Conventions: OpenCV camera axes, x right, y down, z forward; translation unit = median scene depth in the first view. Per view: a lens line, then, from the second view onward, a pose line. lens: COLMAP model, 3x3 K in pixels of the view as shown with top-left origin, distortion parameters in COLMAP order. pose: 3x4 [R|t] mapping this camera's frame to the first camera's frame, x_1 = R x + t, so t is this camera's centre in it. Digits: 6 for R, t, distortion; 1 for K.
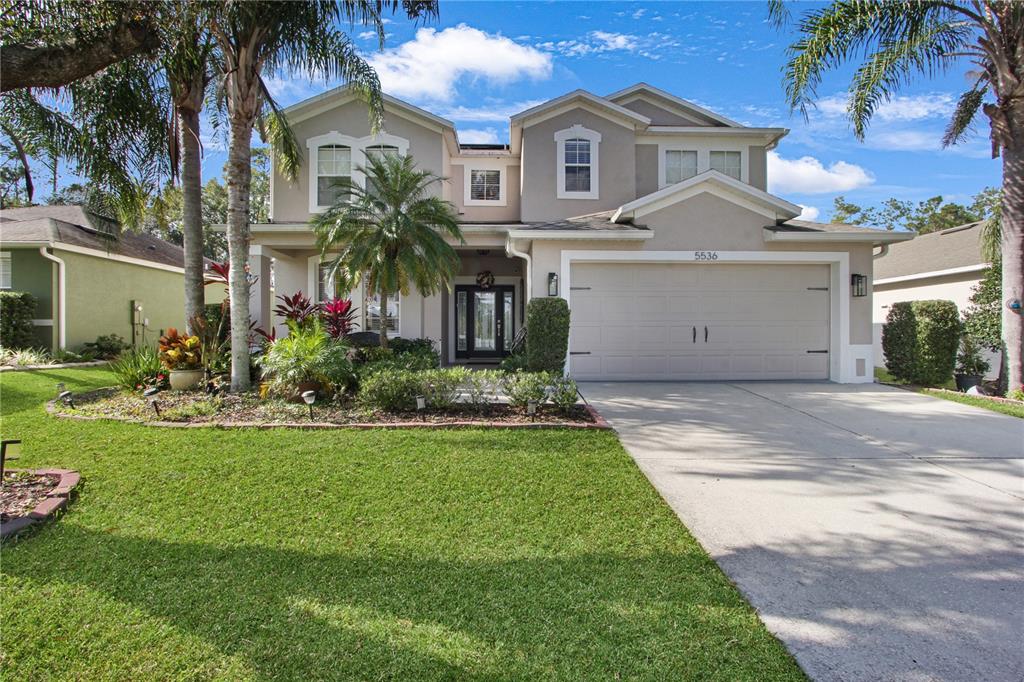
lens RADIAL K [[480.8, 0, 517.1], [0, 480.8, 339.4], [0, 0, 1]] dist [-0.015967, 0.000227]
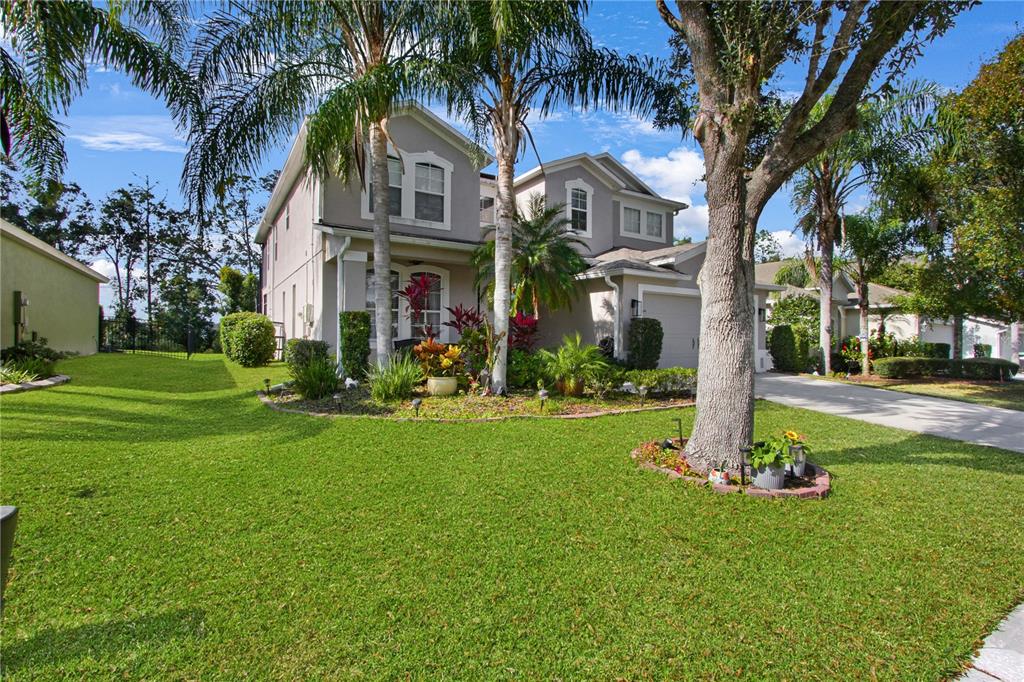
lens RADIAL K [[480.8, 0, 517.1], [0, 480.8, 339.4], [0, 0, 1]] dist [-0.015967, 0.000227]
pose [[0.853317, 0.003798, 0.521379, -0.689224], [-0.003498, 0.999993, -0.001559, -0.013221], [-0.521382, -0.000493, 0.853324, -0.010837]]
